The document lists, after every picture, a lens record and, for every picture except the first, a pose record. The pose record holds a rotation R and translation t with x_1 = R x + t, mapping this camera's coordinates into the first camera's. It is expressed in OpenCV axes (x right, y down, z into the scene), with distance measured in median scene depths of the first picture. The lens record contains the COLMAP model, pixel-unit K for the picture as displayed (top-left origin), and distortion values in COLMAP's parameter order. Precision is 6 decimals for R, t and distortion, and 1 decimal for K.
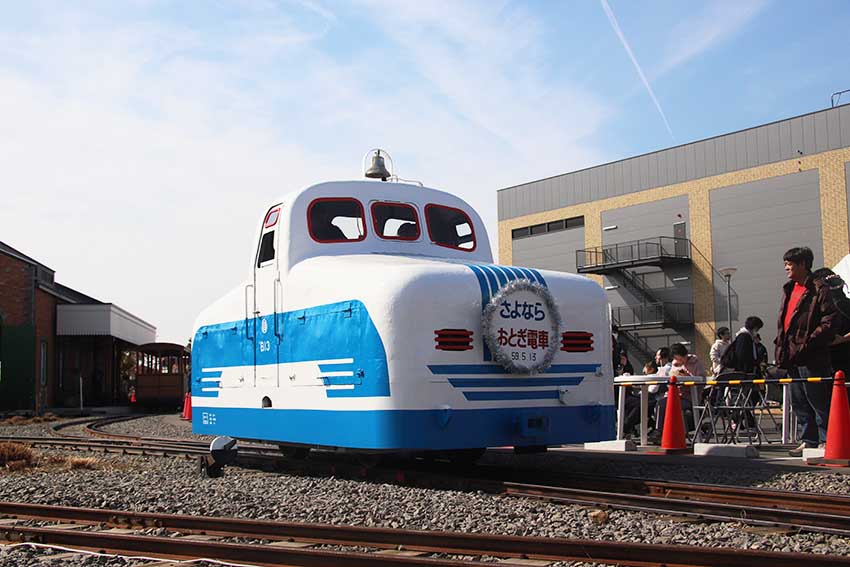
lens RADIAL K [[1178.3, 0, 424.9], [0, 1178.3, 283.8], [0, 0, 1]] dist [-0.101481, 0.000000]
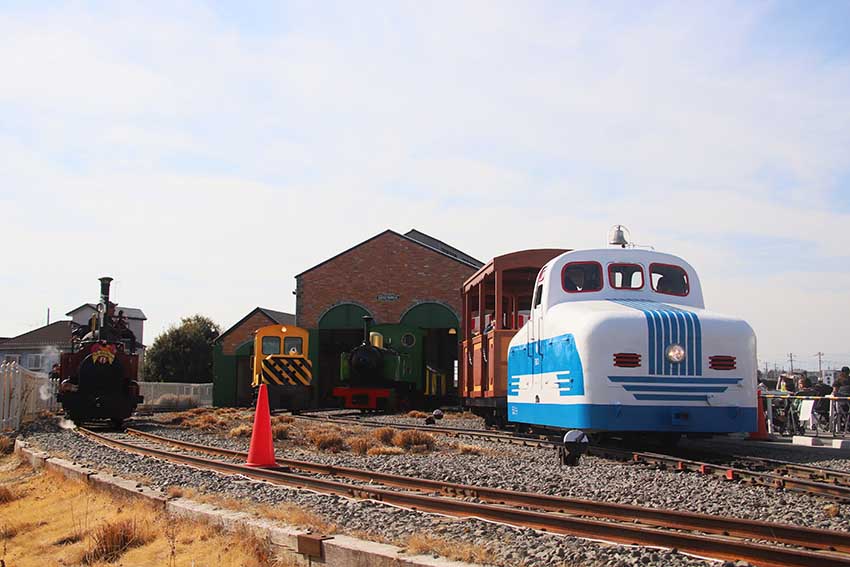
lens RADIAL K [[1200.6, 0, 427.2], [0, 1200.6, 283.8], [0, 0, 1]] dist [0.087972, 0.000000]
pose [[0.927111, -0.007916, -0.374704, 0.350450], [0.005510, 0.999957, -0.007492, -0.039930], [0.374747, 0.004881, 0.927114, -0.535008]]
